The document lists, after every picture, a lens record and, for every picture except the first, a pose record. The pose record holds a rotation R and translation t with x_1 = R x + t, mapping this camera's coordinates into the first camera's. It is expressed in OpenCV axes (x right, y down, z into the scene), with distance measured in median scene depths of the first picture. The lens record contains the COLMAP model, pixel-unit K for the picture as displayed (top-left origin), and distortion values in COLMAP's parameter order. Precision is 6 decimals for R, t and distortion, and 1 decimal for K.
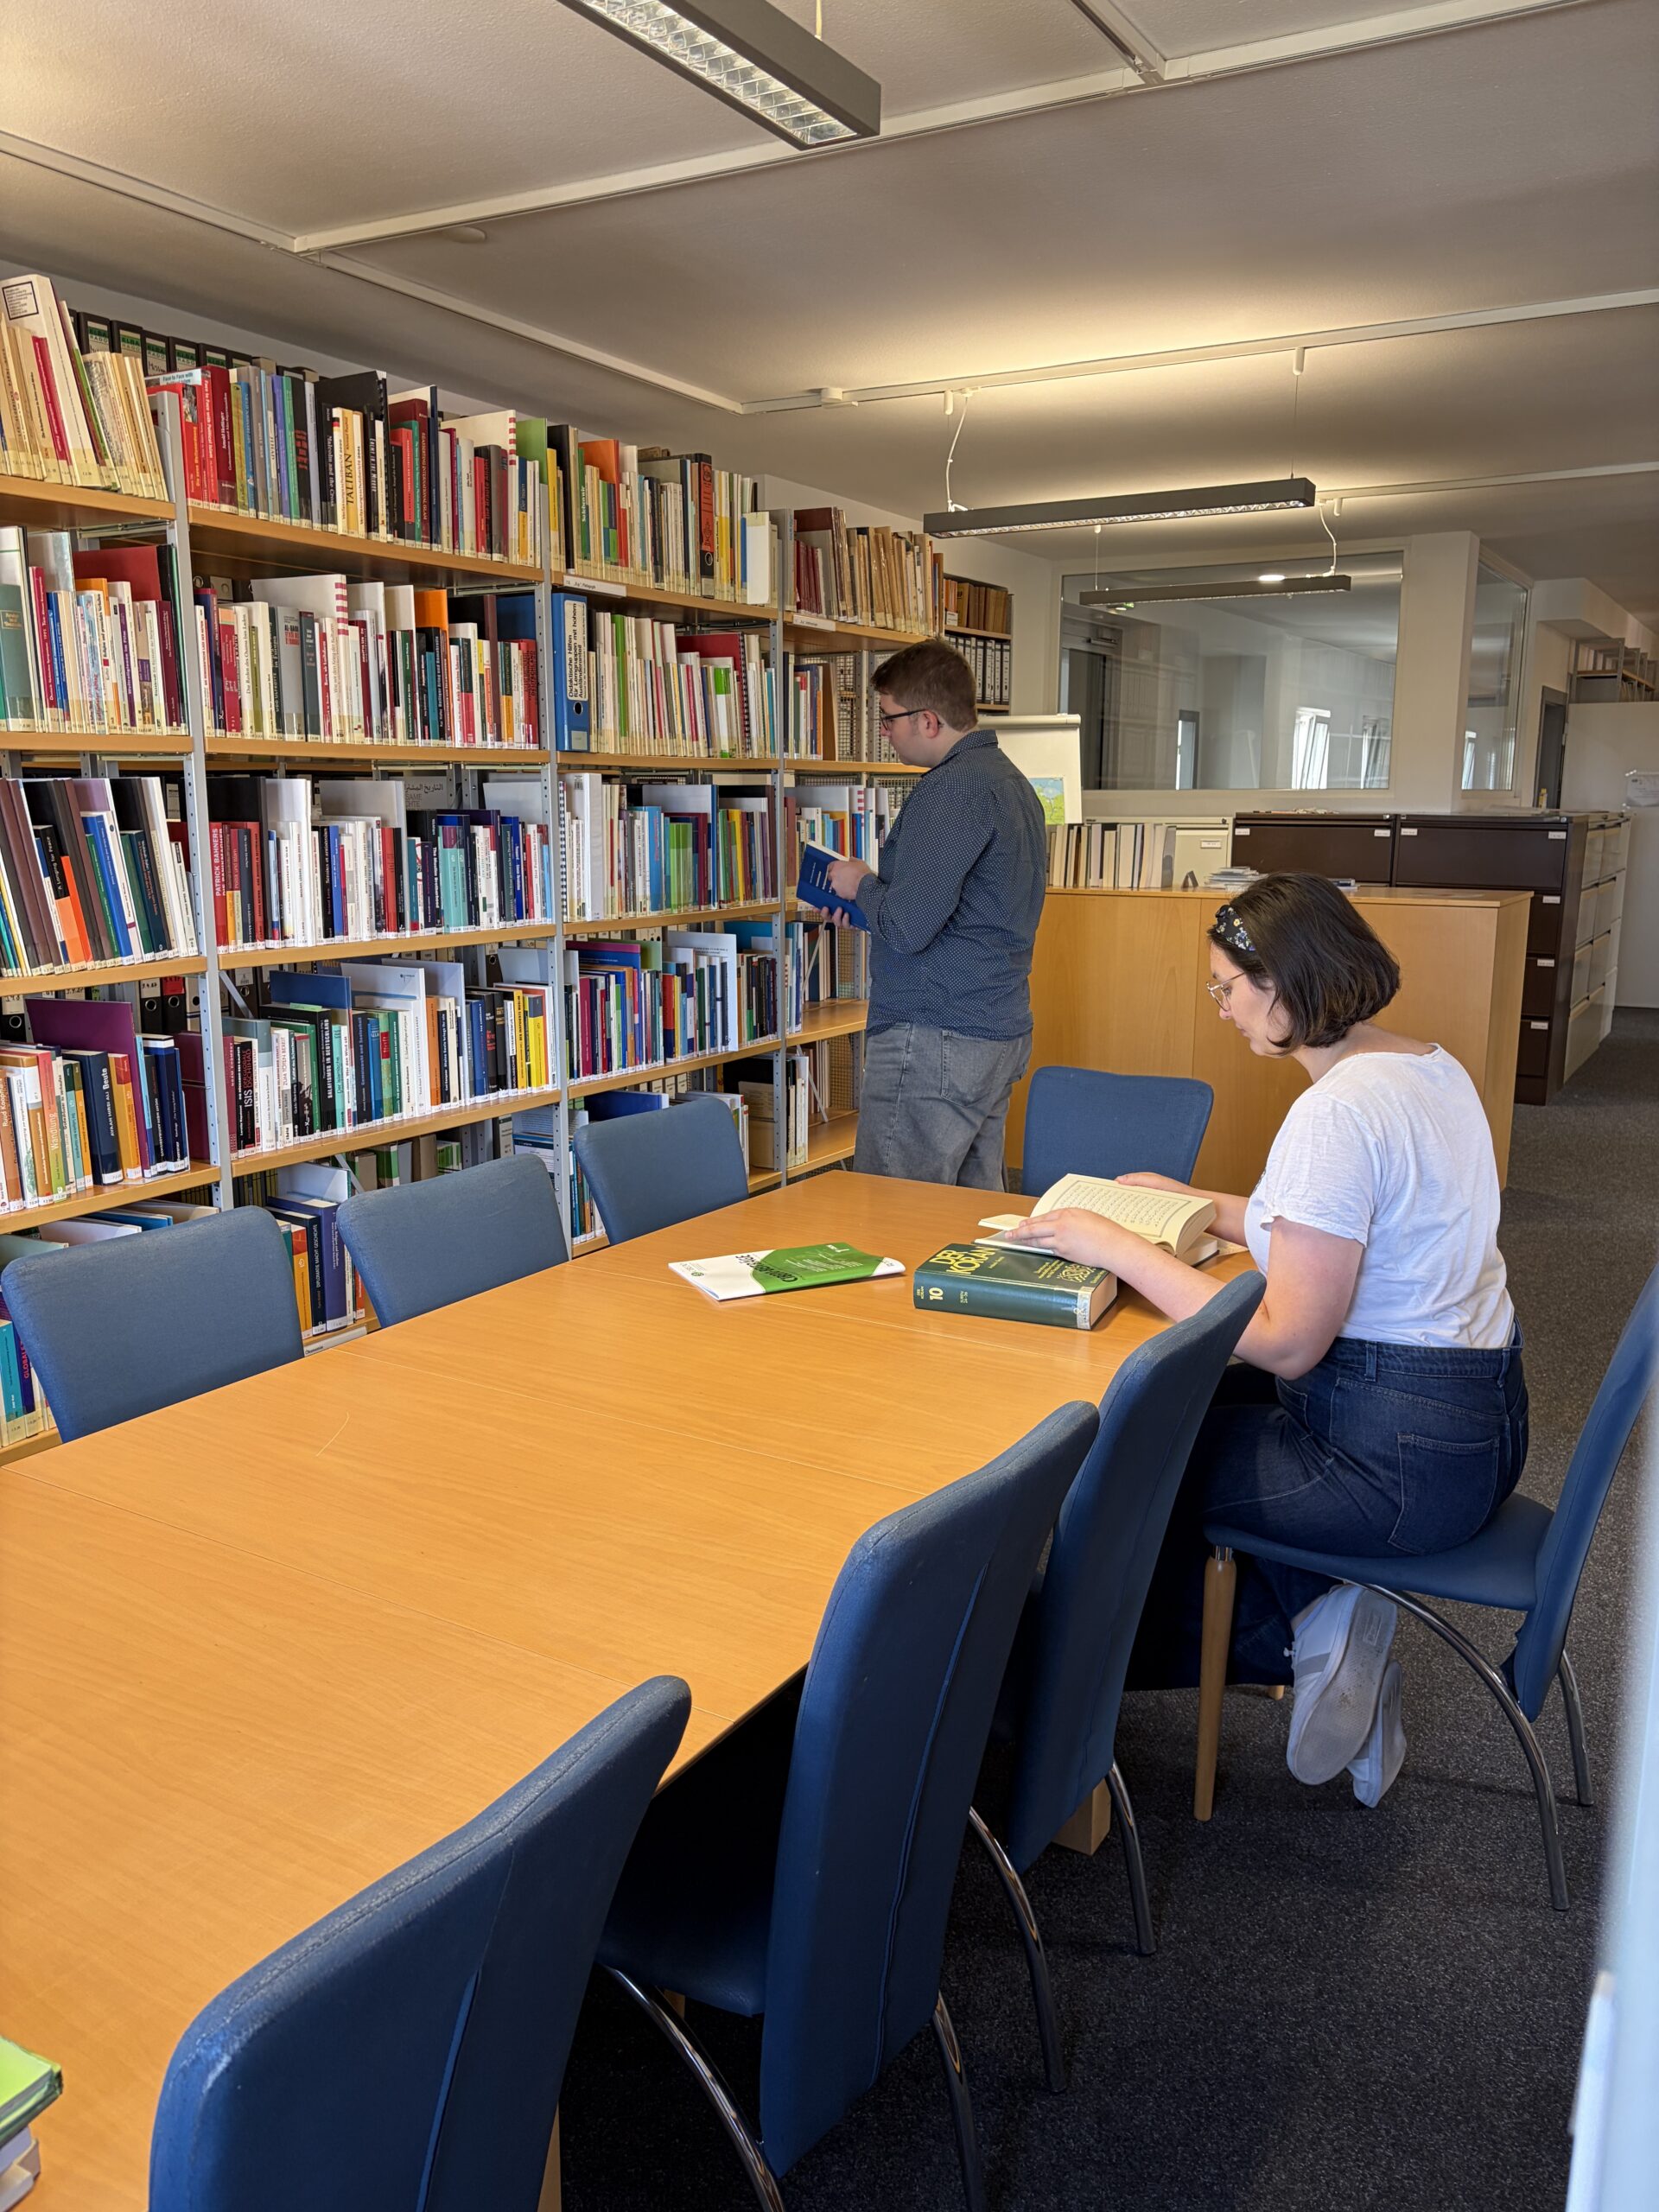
lens RADIAL K [[1715.4, 0, 829.5], [0, 1715.4, 1106.0], [0, 0, 1]] dist [0.003022, 0.001382]
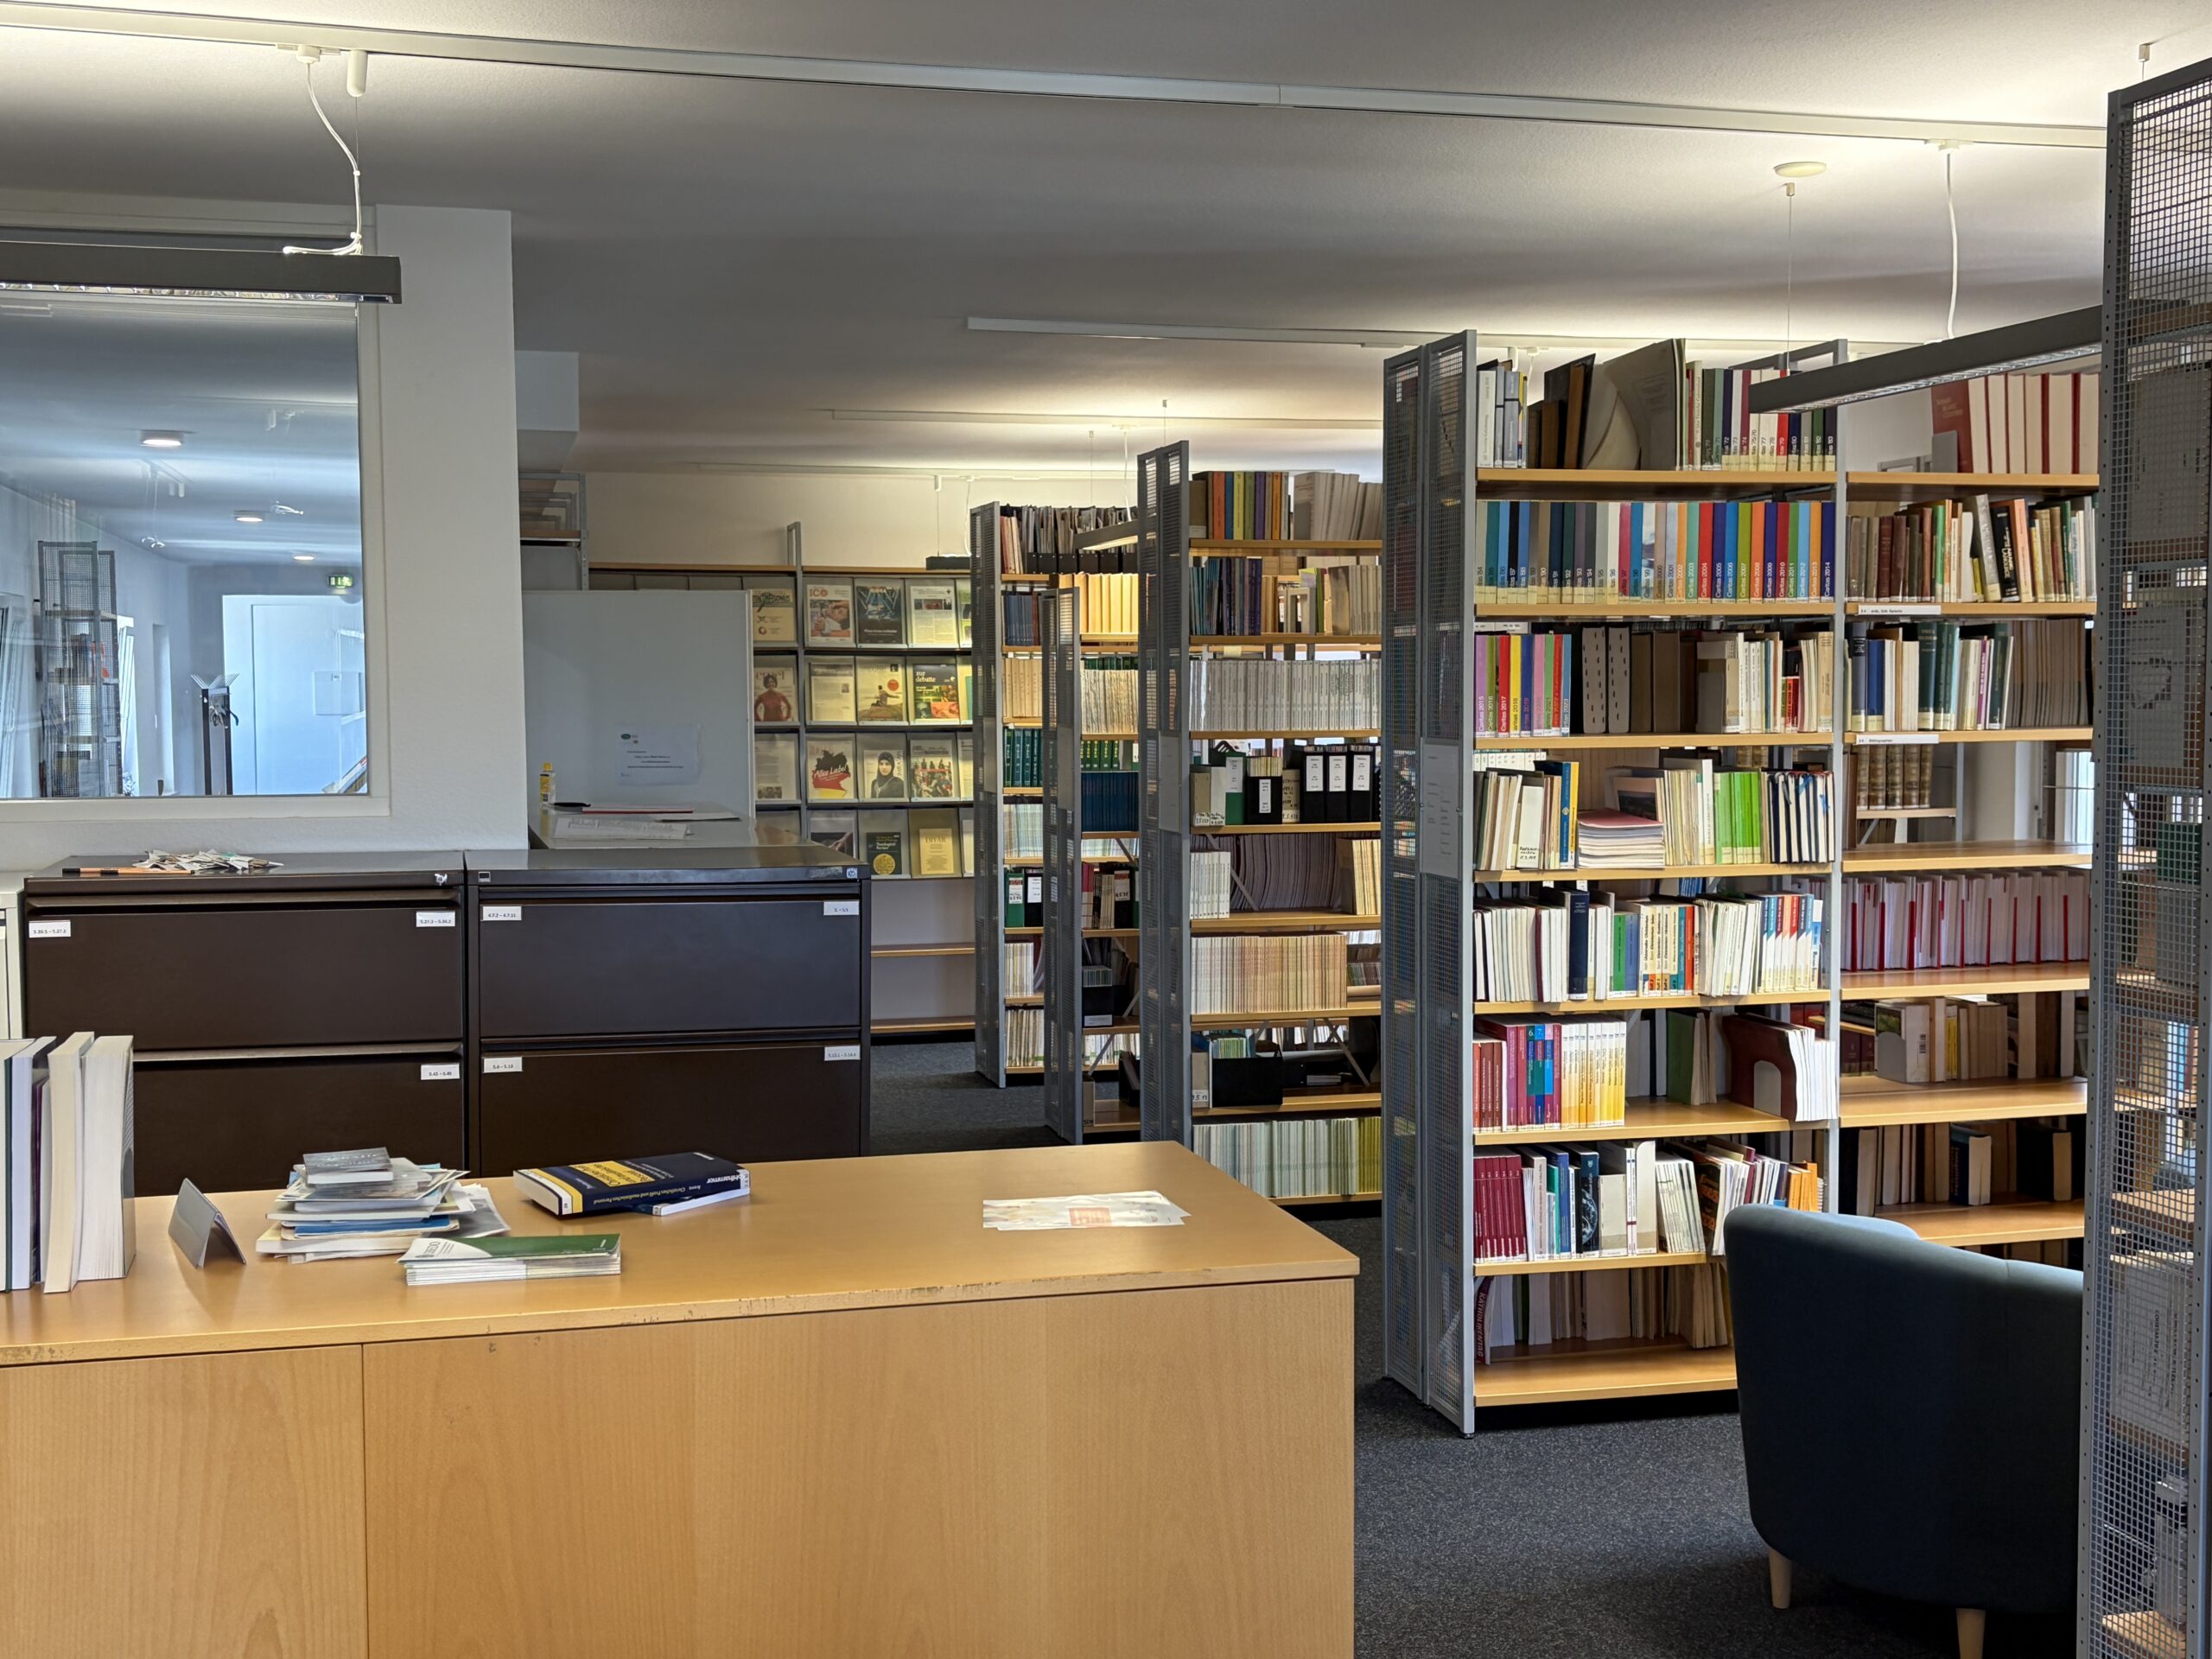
lens RADIAL K [[2591.9, 0, 1106.0], [0, 2591.9, 829.5], [0, 0, 1]] dist [-0.002817, -0.004219]
pose [[0.714051, -0.044608, 0.698671, 0.016087], [0.130851, 0.988885, -0.070595, -0.117258], [-0.687757, 0.141830, 0.711952, 0.466216]]
